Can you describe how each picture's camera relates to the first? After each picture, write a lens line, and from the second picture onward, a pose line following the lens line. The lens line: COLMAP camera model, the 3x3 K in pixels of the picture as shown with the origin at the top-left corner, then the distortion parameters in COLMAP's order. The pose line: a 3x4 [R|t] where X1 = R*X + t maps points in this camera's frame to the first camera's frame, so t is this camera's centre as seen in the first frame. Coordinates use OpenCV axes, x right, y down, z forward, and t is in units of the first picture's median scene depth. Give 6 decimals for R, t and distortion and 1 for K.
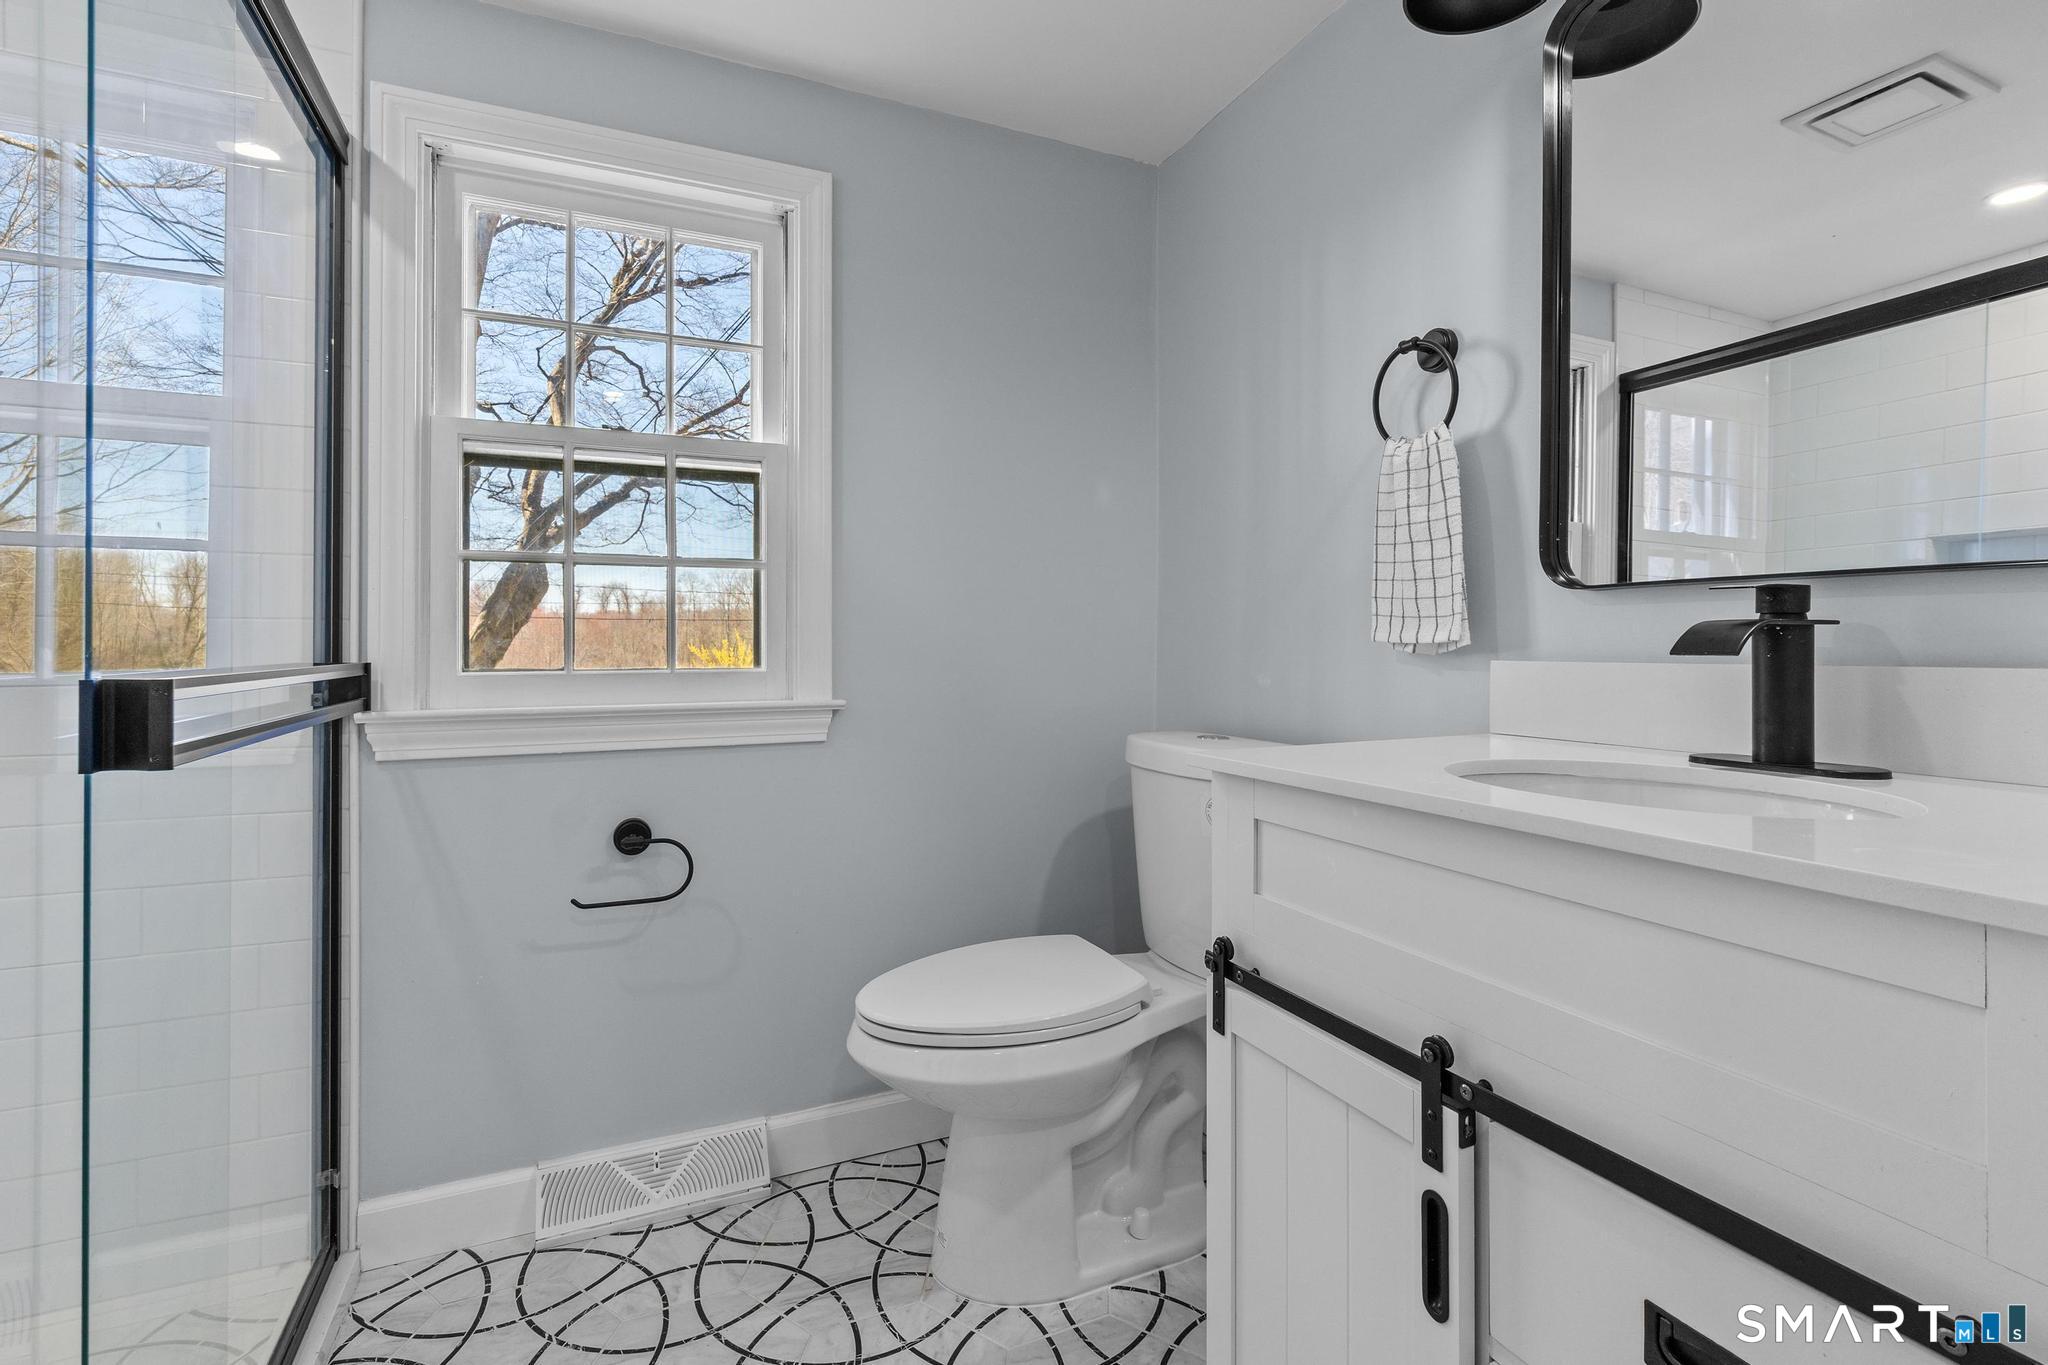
lens RADIAL K [[931.8, 0, 1020.4], [0, 931.8, 640.5], [0, 0, 1]] dist [-0.026691, 0.013130]
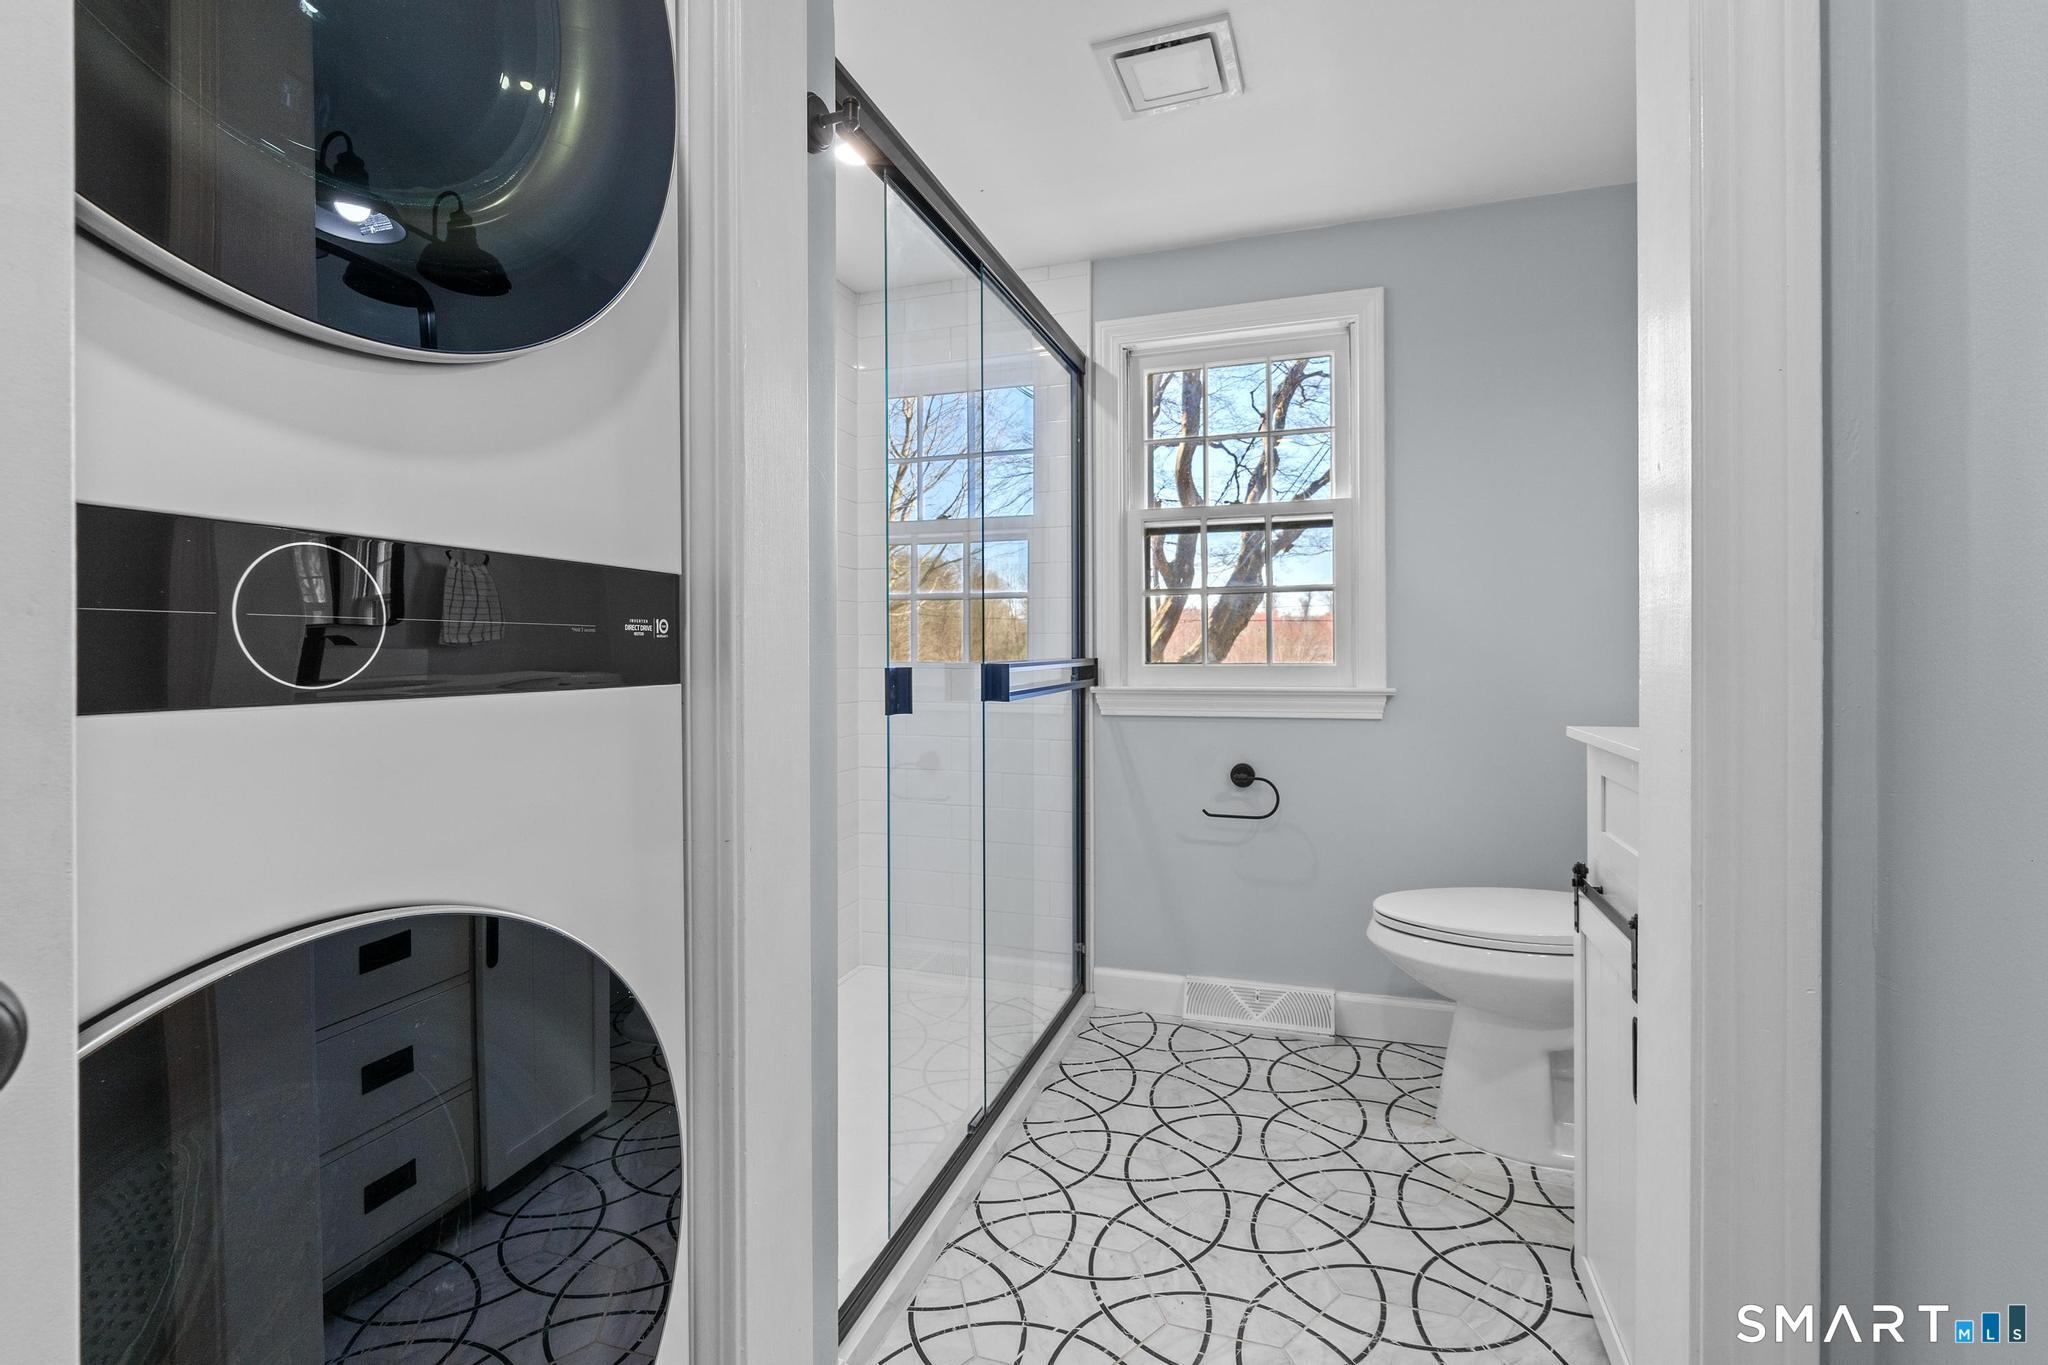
lens RADIAL K [[931.8, 0, 1020.4], [0, 931.8, 640.5], [0, 0, 1]] dist [-0.026691, 0.013130]
pose [[0.735717, -0.008100, -0.677241, 0.351784], [0.007260, 0.999965, -0.004073, -0.002599], [0.677251, -0.001920, 0.735750, -0.365991]]
